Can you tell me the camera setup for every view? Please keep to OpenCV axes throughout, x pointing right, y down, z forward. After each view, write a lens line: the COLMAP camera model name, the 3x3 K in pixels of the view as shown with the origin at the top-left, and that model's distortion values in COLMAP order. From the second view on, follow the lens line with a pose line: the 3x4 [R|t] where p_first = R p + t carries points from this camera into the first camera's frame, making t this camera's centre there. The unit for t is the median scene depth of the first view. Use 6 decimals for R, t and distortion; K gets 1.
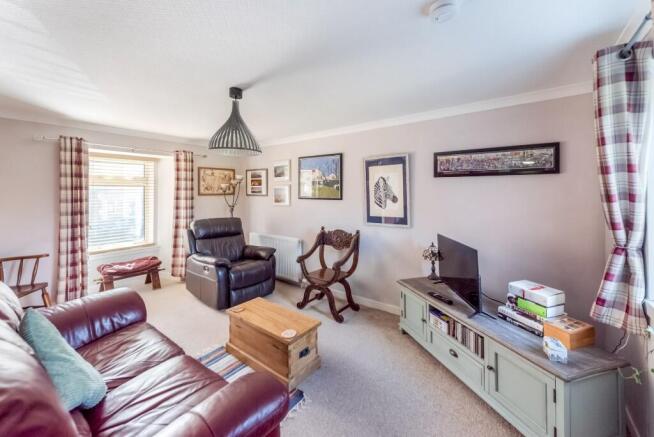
lens RADIAL K [[264.9, 0, 325.5], [0, 264.9, 191.4], [0, 0, 1]] dist [0.016101, -0.000337]
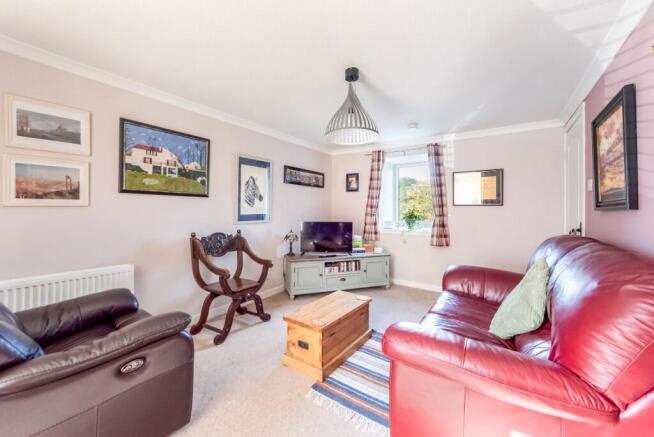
lens RADIAL K [[264.9, 0, 318.0], [0, 264.9, 206.8], [0, 0, 1]] dist [0.016101, -0.000337]
pose [[-0.034907, 0.014093, 0.999291, -0.841056], [-0.009988, 0.999846, -0.014450, 0.077046], [-0.999341, -0.010485, -0.034761, 0.764011]]
